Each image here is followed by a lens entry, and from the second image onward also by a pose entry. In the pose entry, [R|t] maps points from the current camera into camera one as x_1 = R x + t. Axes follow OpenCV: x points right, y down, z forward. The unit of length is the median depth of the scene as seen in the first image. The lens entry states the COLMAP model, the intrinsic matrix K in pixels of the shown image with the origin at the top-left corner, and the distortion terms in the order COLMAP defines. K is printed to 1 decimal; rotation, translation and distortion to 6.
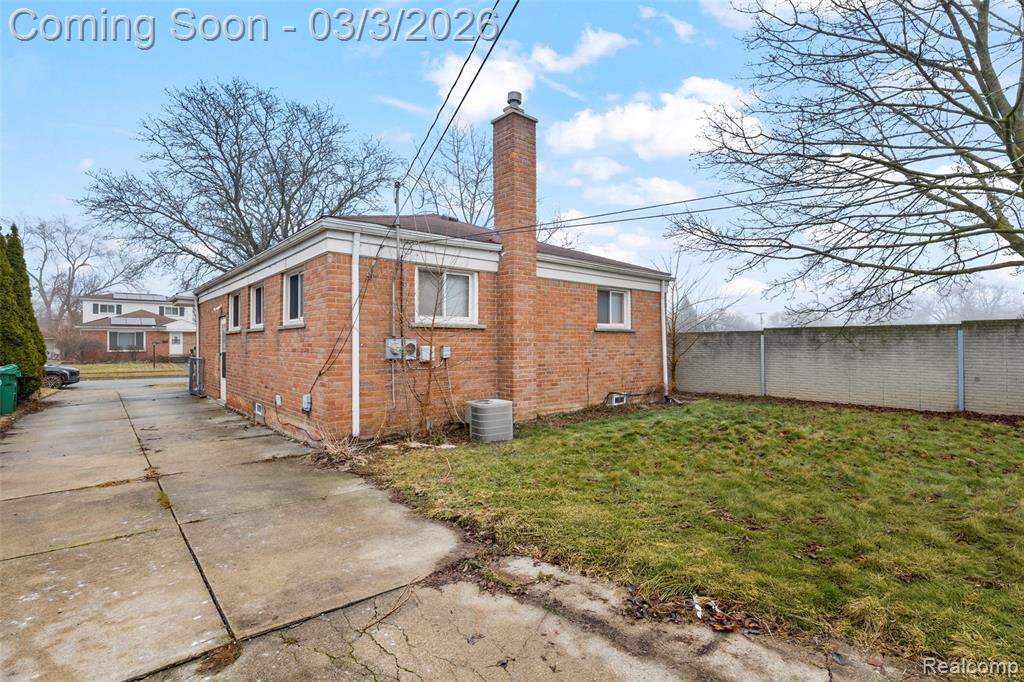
lens RADIAL K [[483.5, 0, 511.1], [0, 483.5, 337.1], [0, 0, 1]] dist [-0.001622, -0.000386]
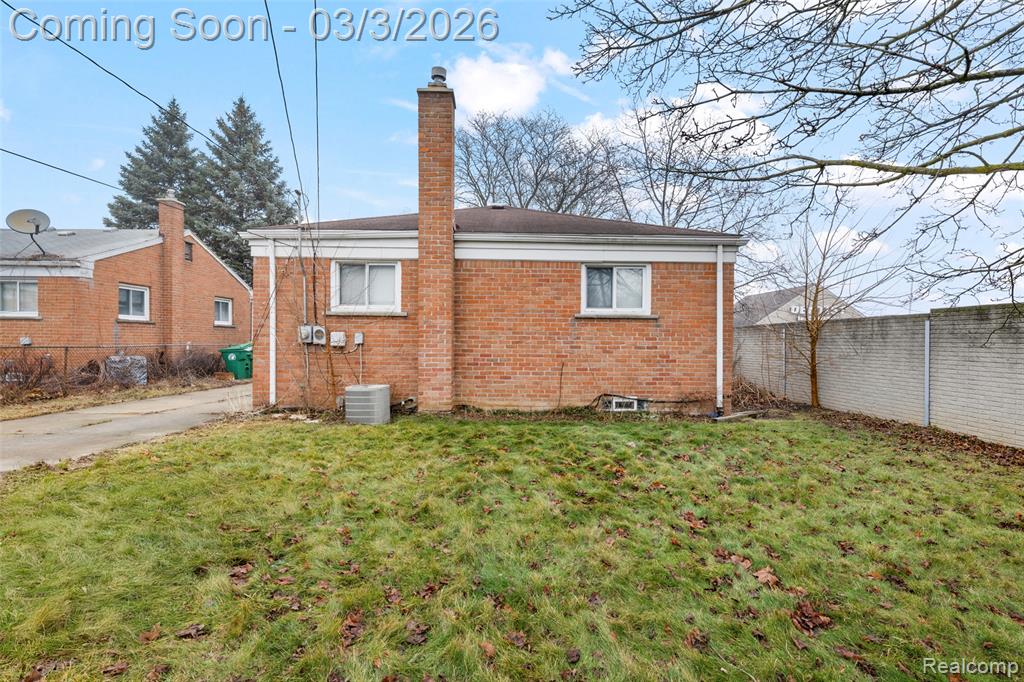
lens RADIAL K [[483.5, 0, 511.1], [0, 483.5, 337.1], [0, 0, 1]] dist [-0.001622, -0.000386]
pose [[0.768598, 0.007208, -0.639692, 0.751049], [-0.003305, 0.999968, 0.007296, 0.018363], [0.639724, -0.003493, 0.768597, 0.358155]]
